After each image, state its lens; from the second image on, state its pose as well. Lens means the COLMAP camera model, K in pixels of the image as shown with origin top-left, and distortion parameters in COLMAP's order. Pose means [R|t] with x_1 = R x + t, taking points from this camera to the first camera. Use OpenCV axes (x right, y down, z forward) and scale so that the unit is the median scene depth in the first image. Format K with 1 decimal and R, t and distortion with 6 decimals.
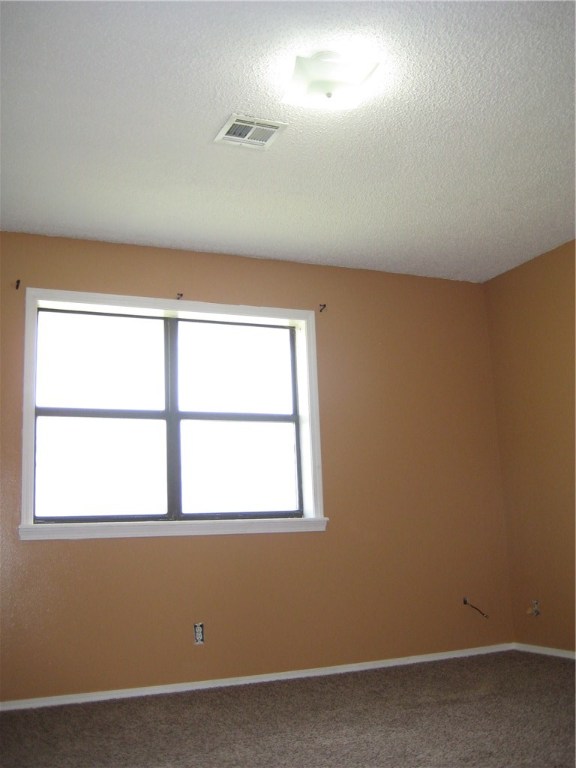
lens RADIAL K [[785.7, 0, 288.0], [0, 785.7, 384.0], [0, 0, 1]] dist [-0.150975, 0.154508]
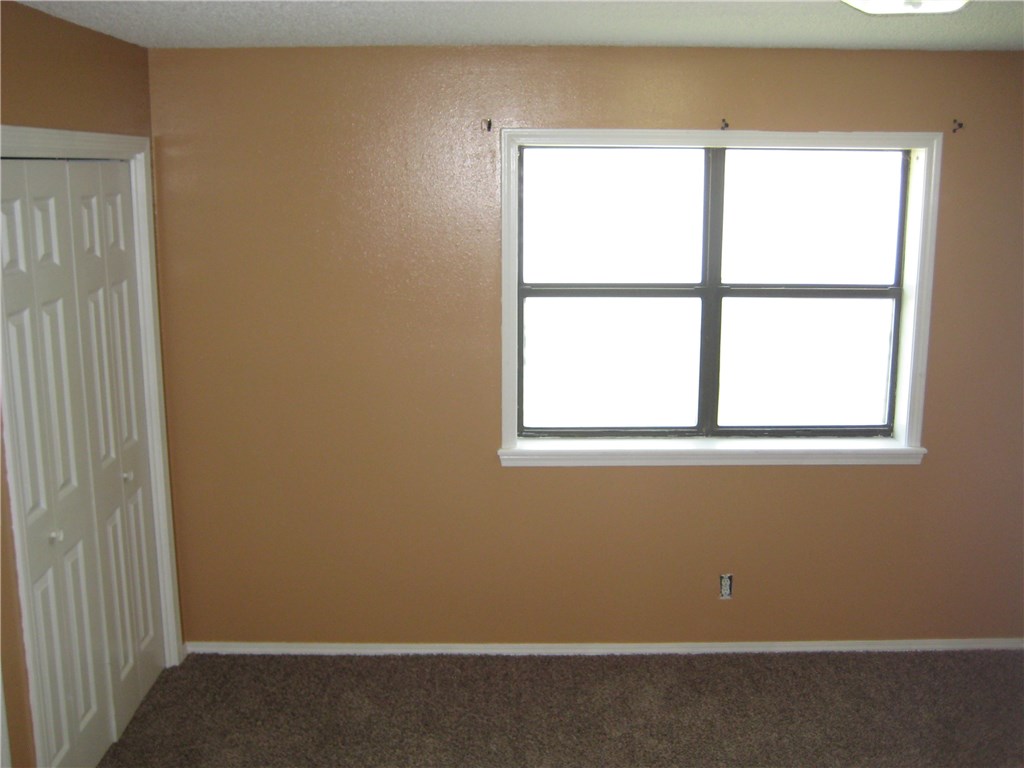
lens RADIAL K [[1047.7, 0, 512.0], [0, 1047.7, 384.0], [0, 0, 1]] dist [-0.150975, 0.154508]
pose [[0.917440, 0.116026, -0.380580, 0.054503], [0.035516, 0.928835, 0.368786, -0.234647], [0.396285, -0.351856, 0.848030, 0.101748]]
